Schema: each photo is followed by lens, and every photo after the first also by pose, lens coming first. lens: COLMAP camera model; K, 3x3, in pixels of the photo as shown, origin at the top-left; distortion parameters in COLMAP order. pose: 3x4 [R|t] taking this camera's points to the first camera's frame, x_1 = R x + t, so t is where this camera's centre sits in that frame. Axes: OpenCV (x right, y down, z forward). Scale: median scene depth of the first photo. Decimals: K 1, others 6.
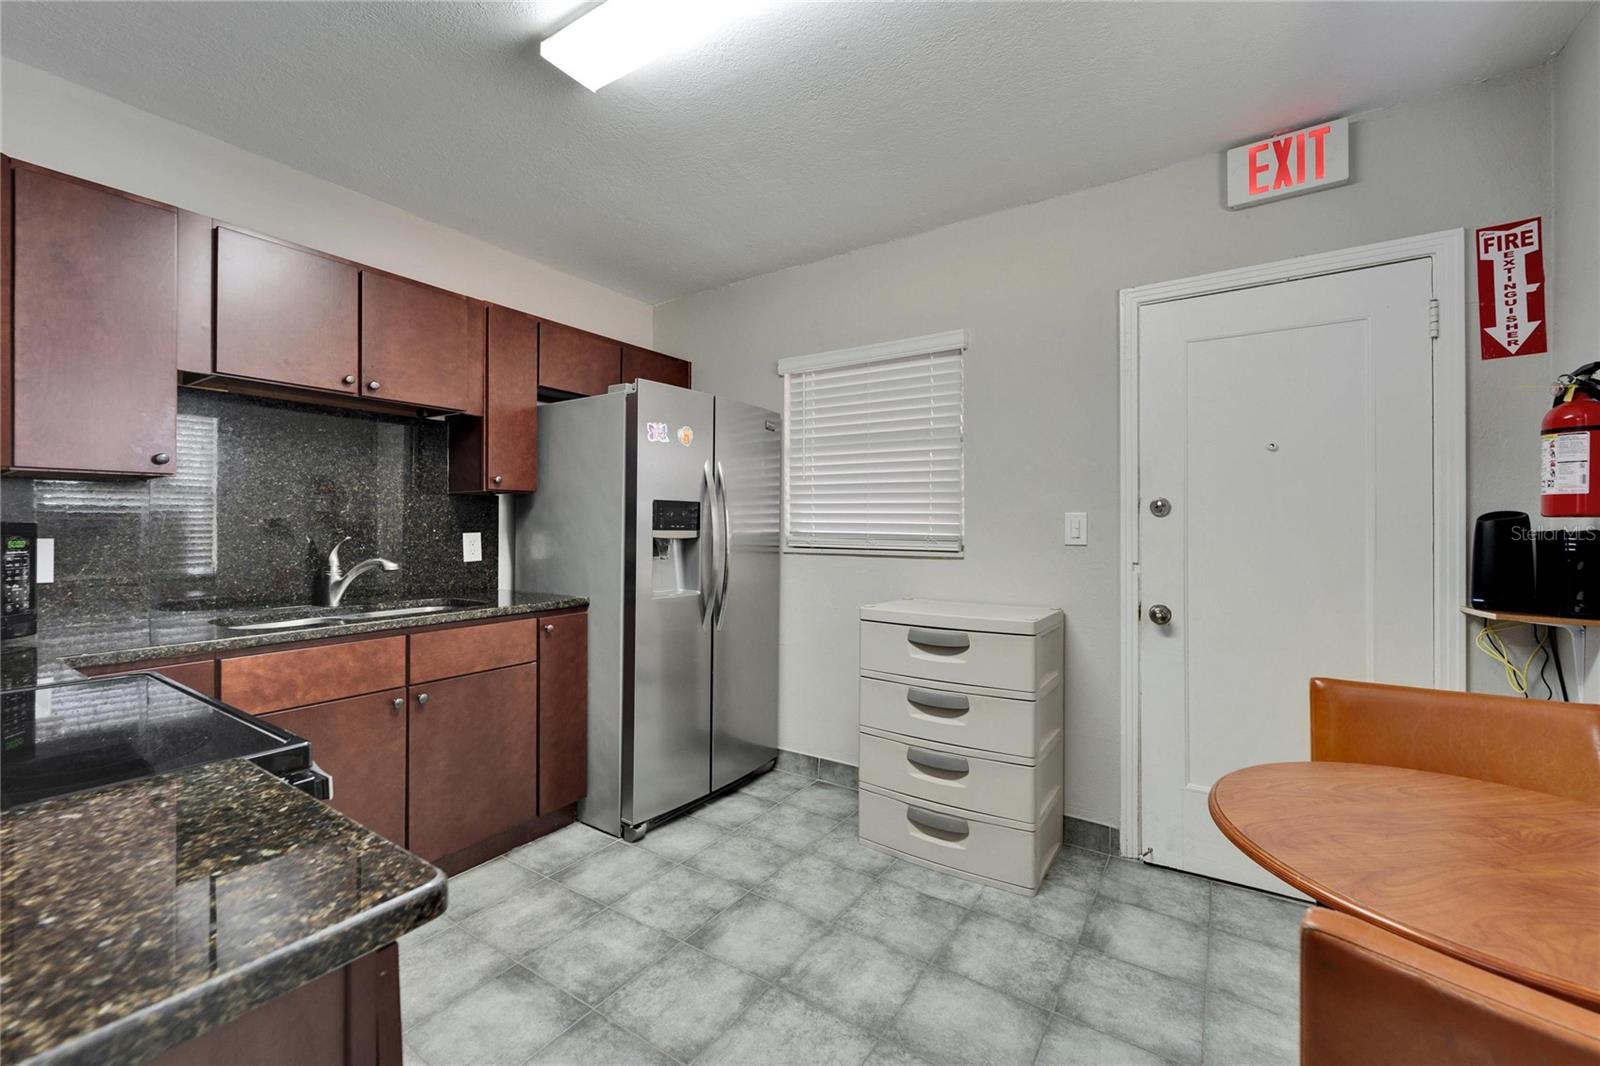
lens RADIAL K [[644.9, 0, 795.0], [0, 644.9, 524.7], [0, 0, 1]] dist [0.000376, -0.000344]
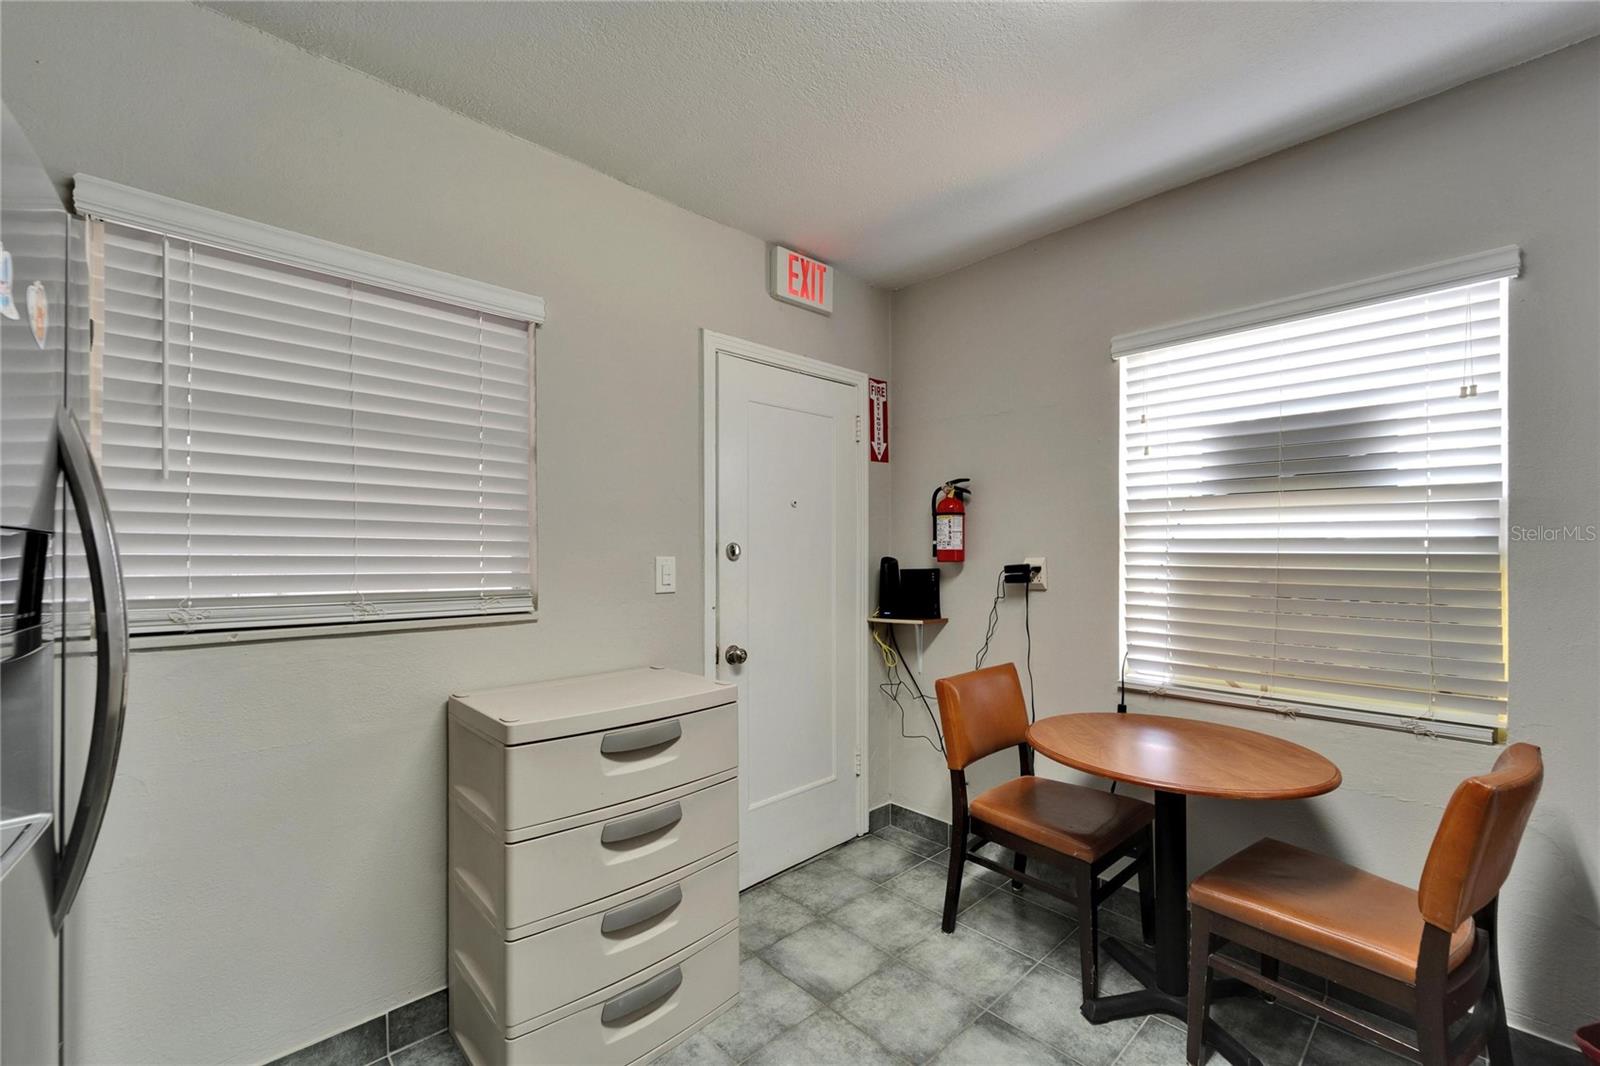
lens RADIAL K [[643.5, 0, 794.0], [0, 643.5, 548.0], [0, 0, 1]] dist [-0.000853, -0.000152]
pose [[0.243416, 0.002668, 0.969918, -0.408790], [-0.000608, 0.999996, -0.002598, -0.029913], [-0.969922, 0.000043, 0.243417, 0.634918]]
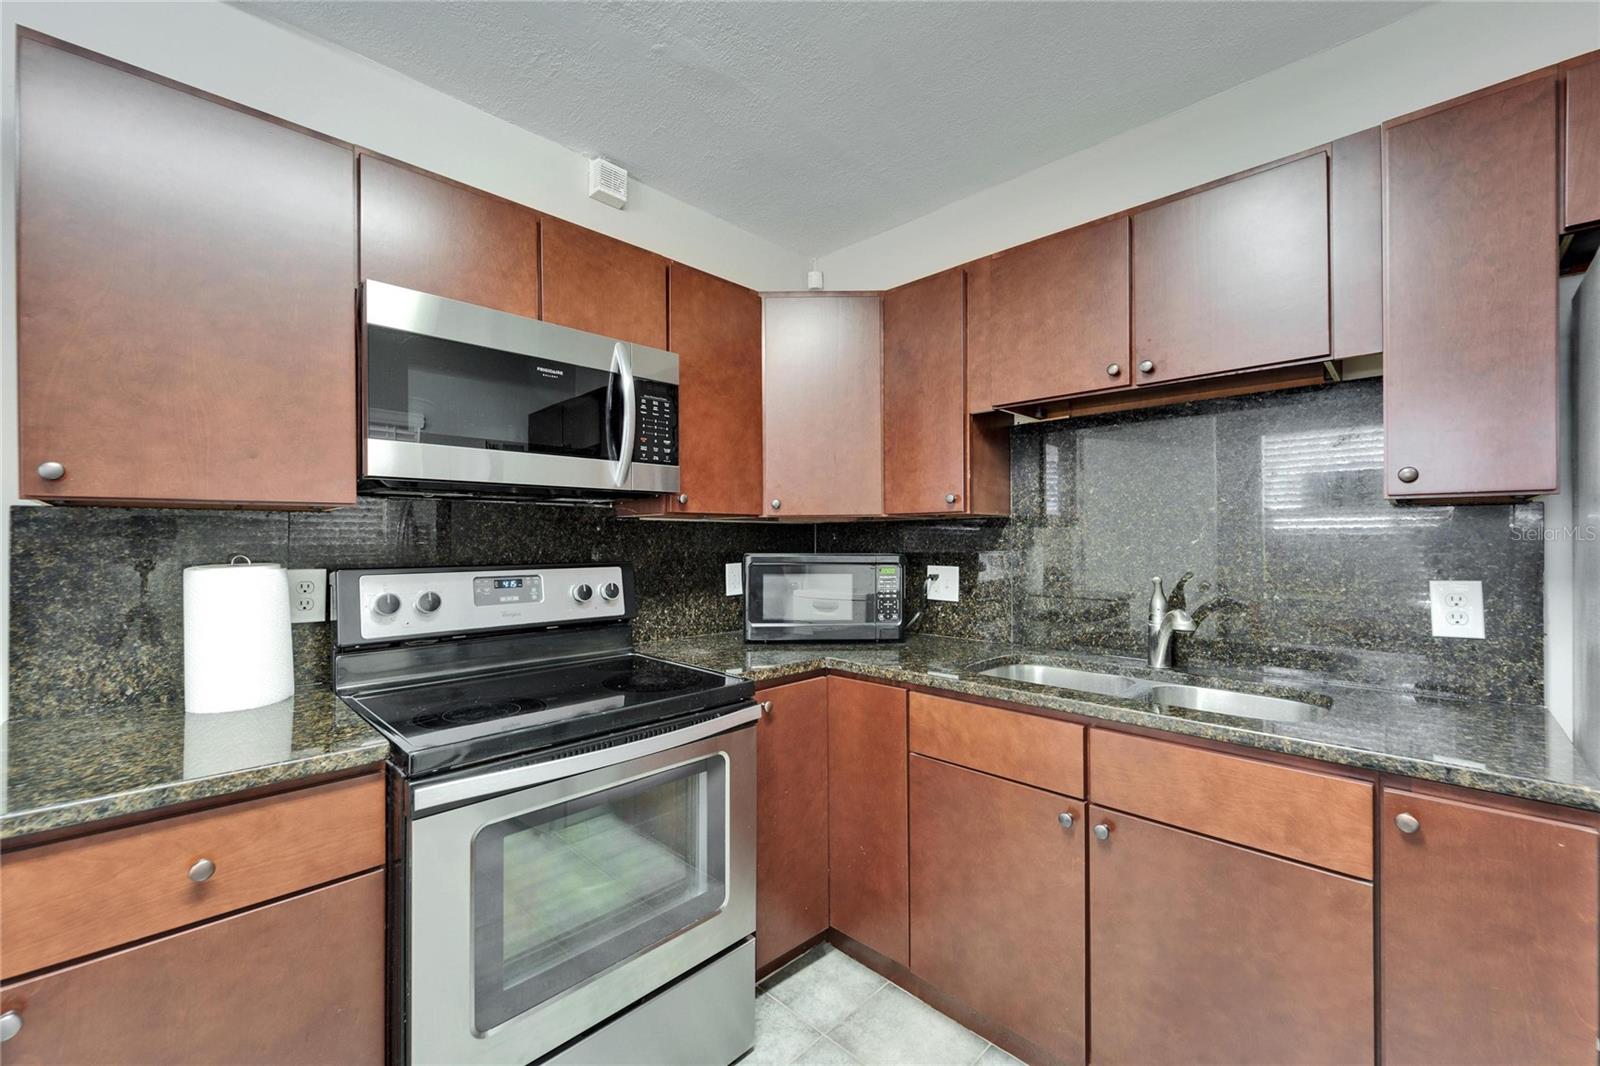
lens RADIAL K [[640.5, 0, 793.0], [0, 640.5, 538.1], [0, 0, 1]] dist [0.000703, -0.000120]
pose [[-0.192393, -0.004146, -0.981309, 0.104632], [-0.000064, 0.999991, -0.004213, -0.022026], [0.981318, -0.000748, -0.192391, 0.685572]]
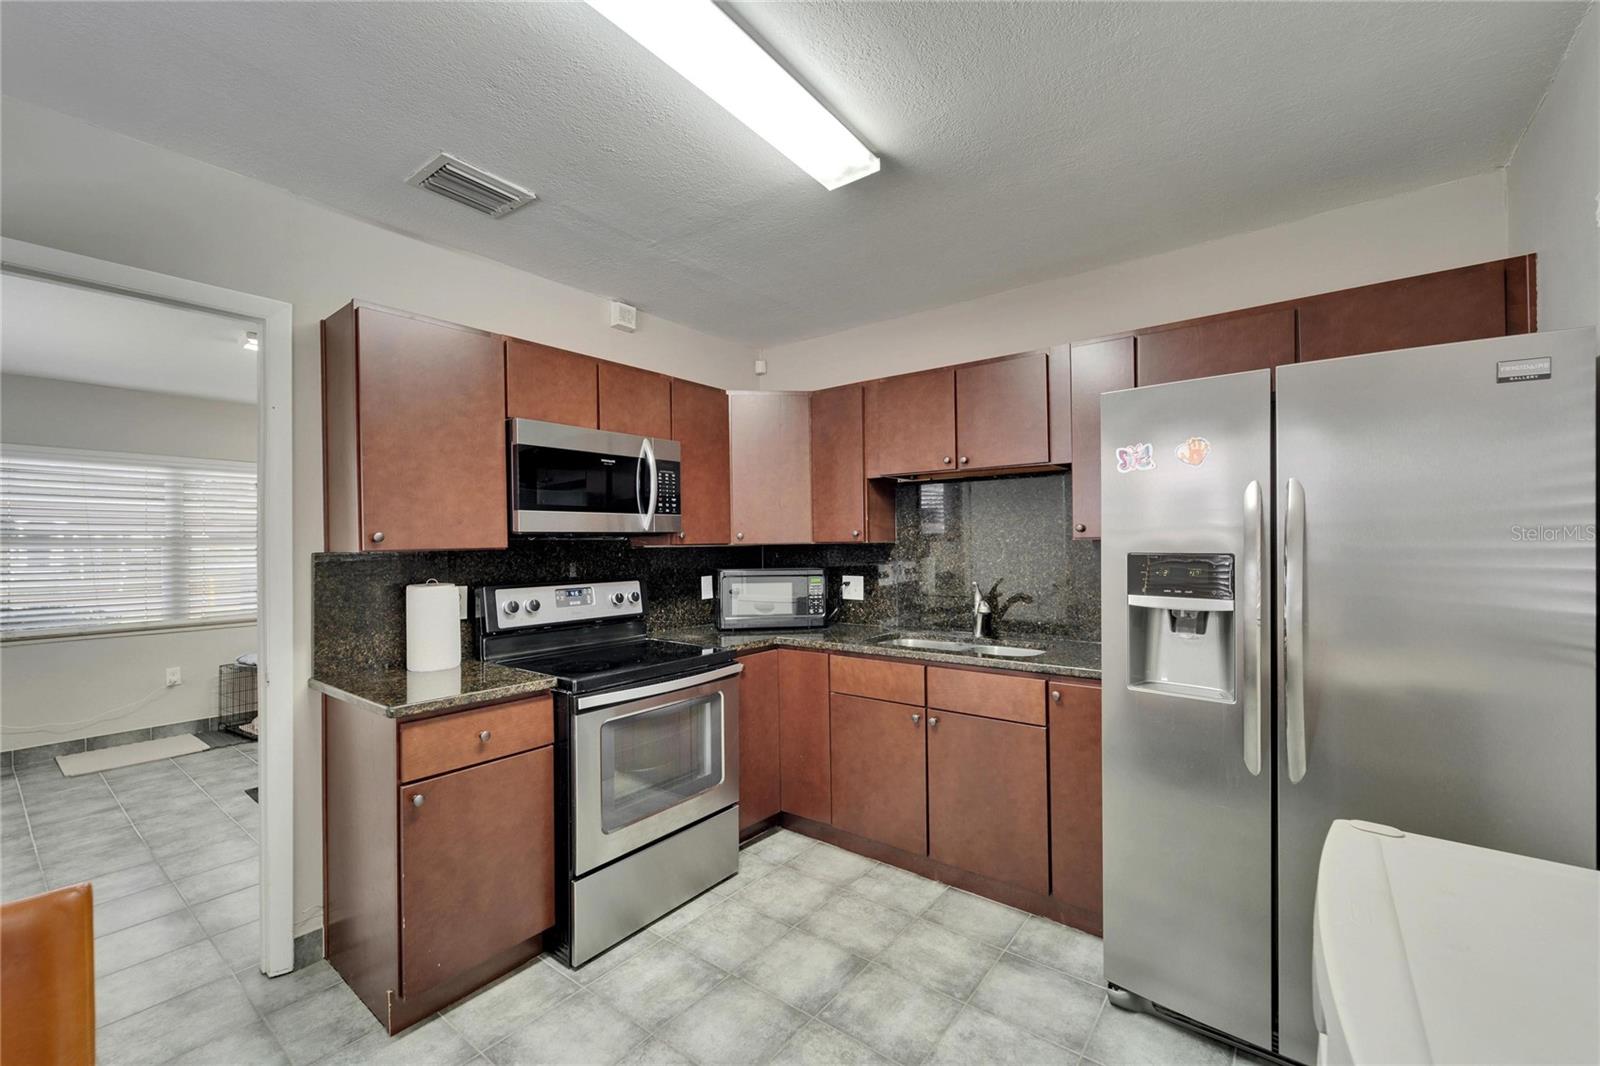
lens RADIAL K [[653.4, 0, 797.5], [0, 653.4, 545.5], [0, 0, 1]] dist [-0.000714, -0.000456]
pose [[-0.070787, 0.001521, -0.997490, 0.551698], [0.009940, 0.999950, 0.000819, -0.052927], [0.997442, -0.009857, -0.070799, 0.702230]]
